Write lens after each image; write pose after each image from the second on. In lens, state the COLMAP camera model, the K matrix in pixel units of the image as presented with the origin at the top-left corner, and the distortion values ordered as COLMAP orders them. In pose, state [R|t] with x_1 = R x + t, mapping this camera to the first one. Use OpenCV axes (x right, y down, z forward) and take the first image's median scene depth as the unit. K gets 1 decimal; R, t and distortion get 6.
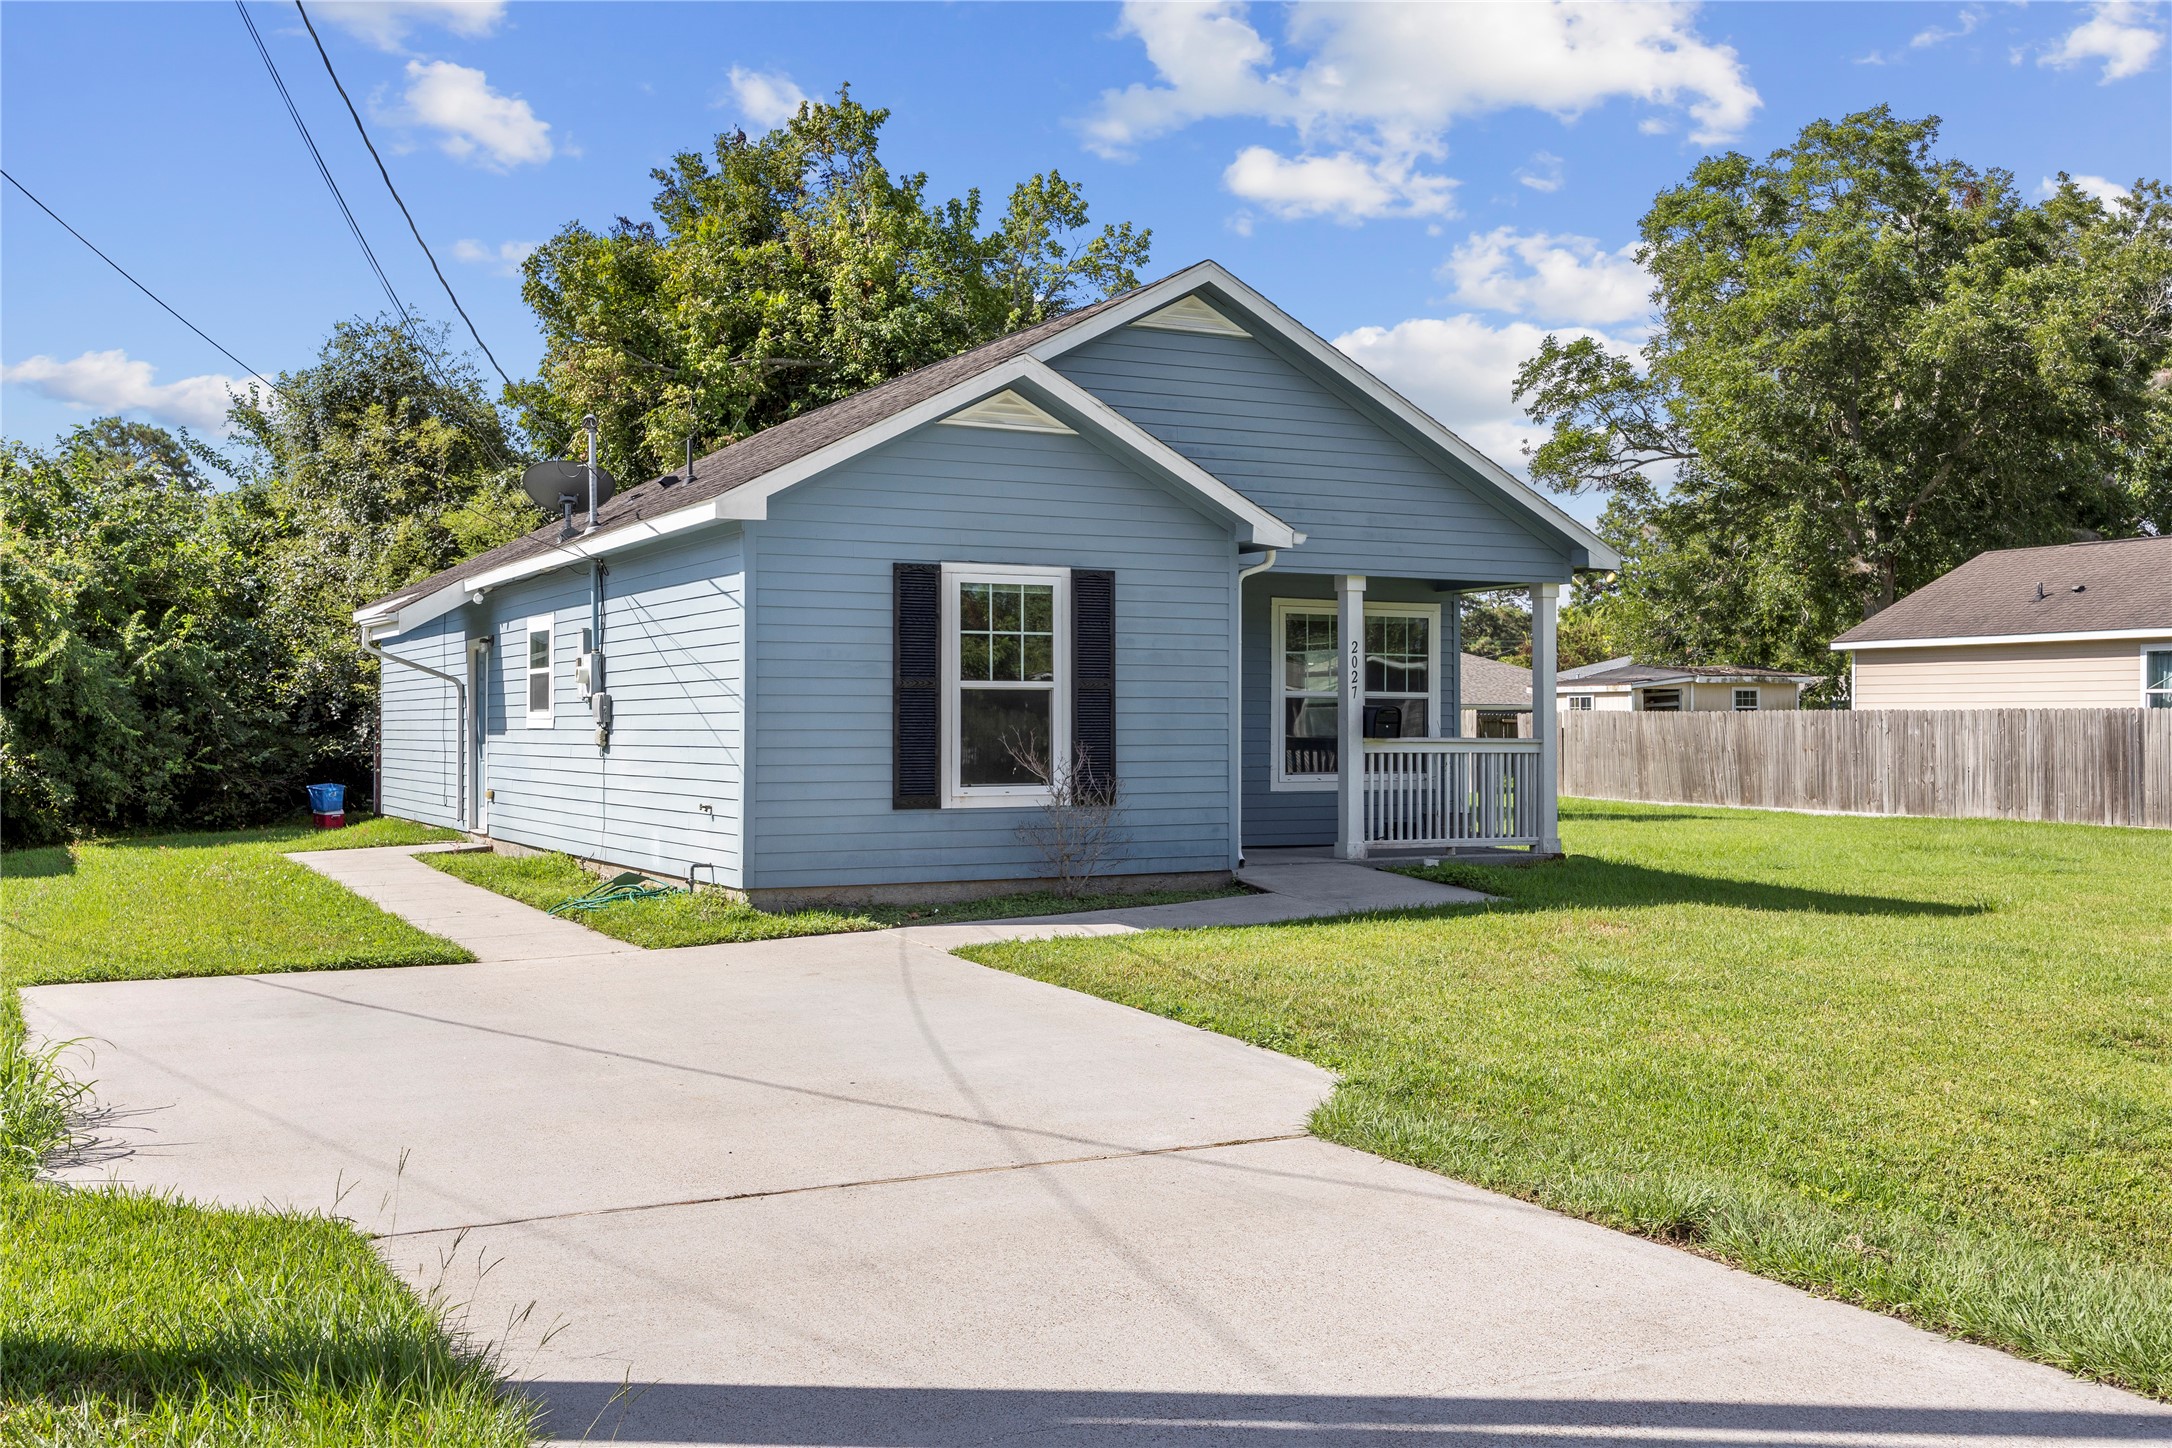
lens RADIAL K [[2083.9, 0, 1090.8], [0, 2083.9, 728.8], [0, 0, 1]] dist [-0.009690, 0.000000]
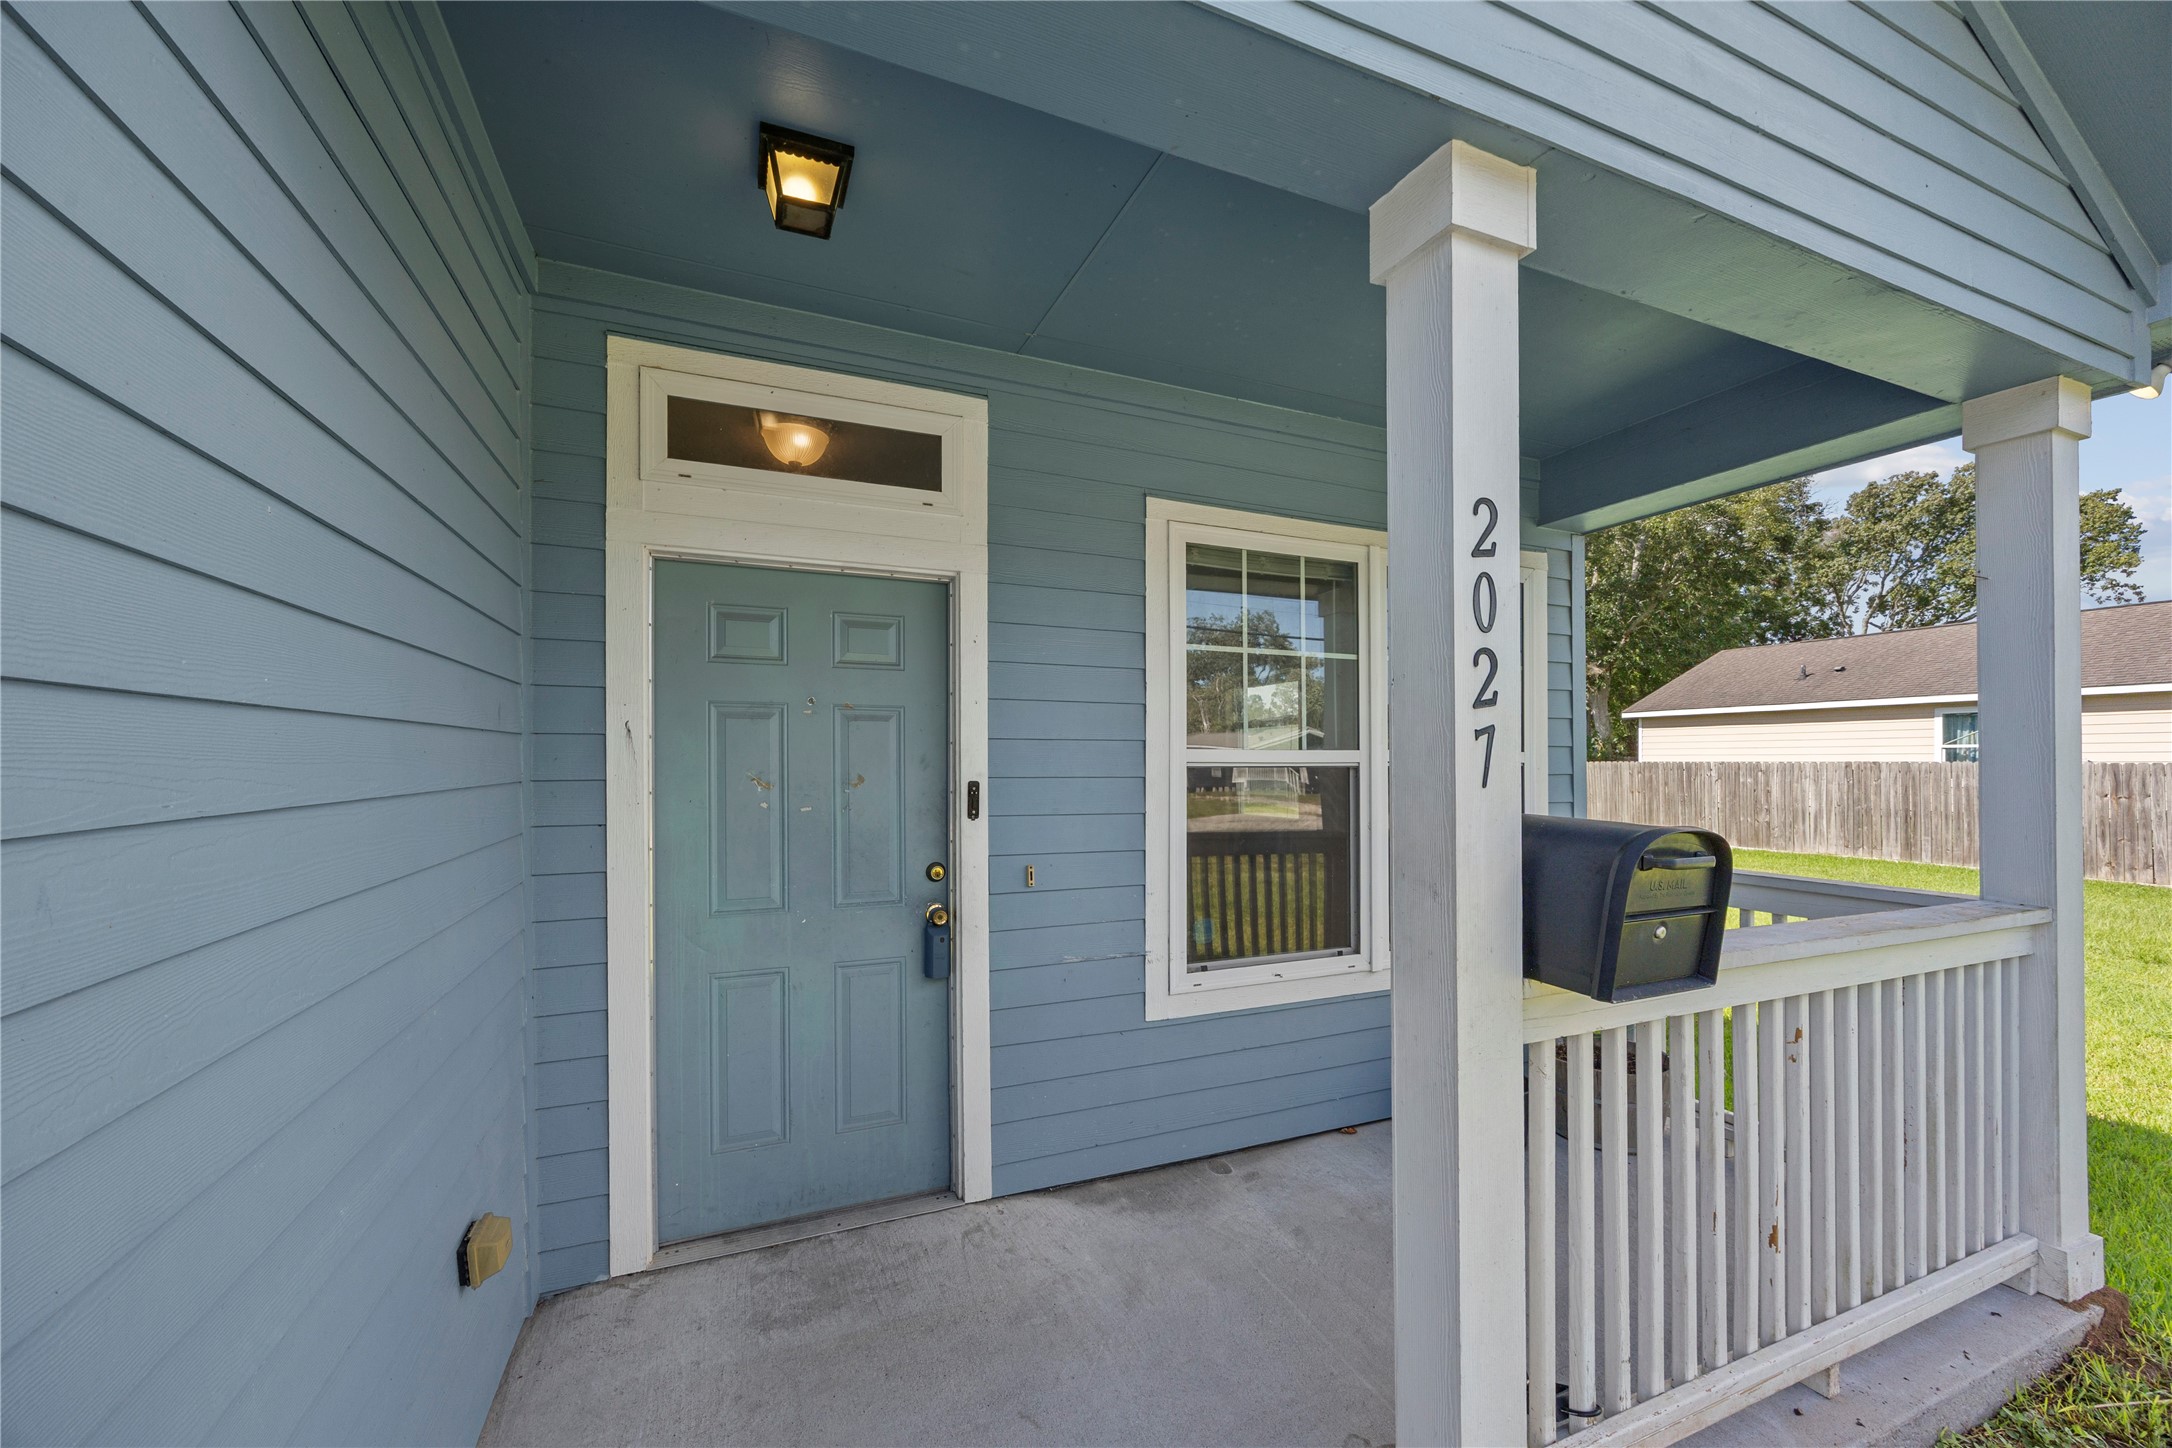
lens RADIAL K [[836.1, 0, 1094.8], [0, 836.1, 770.6], [0, 0, 1]] dist [-0.005895, 0.000872]
pose [[0.997006, -0.001989, -0.077294, 0.096085], [0.002604, 0.999966, 0.007846, -0.017107], [0.077276, -0.008024, 0.996977, 0.919224]]
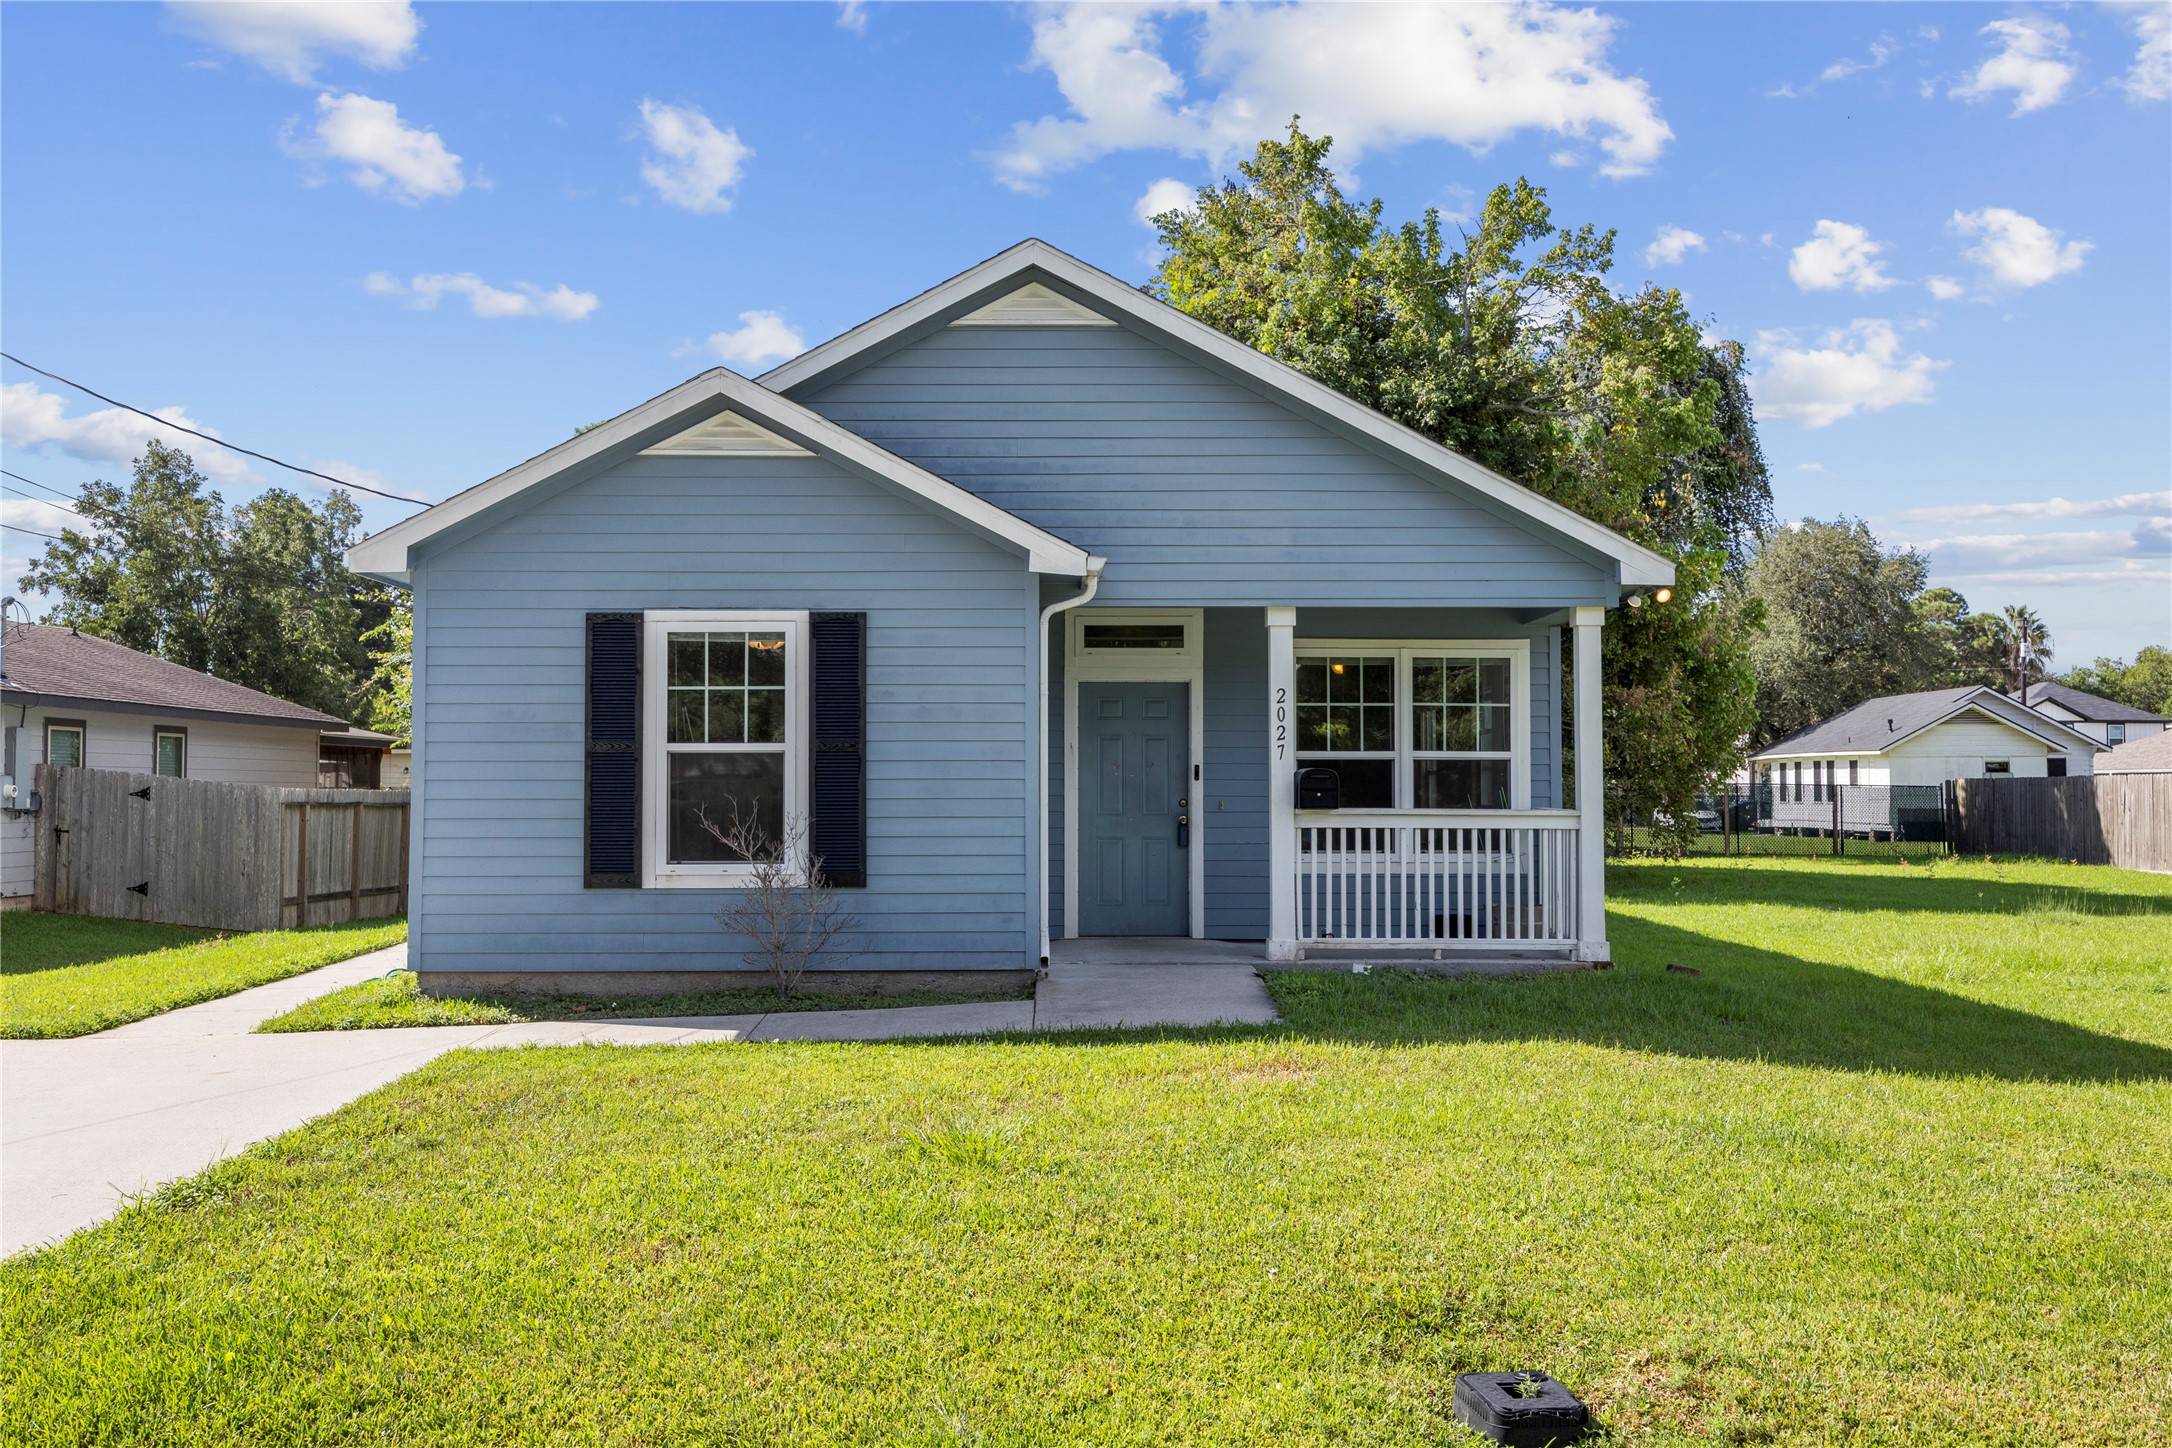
lens RADIAL K [[2083.9, 0, 1090.2], [0, 2083.9, 723.9], [0, 0, 1]] dist [-0.009690, 0.000000]
pose [[0.893482, -0.019097, -0.448693, 0.421483], [0.001358, 0.999206, -0.039824, 0.003471], [0.449097, 0.034973, 0.892798, 0.250443]]
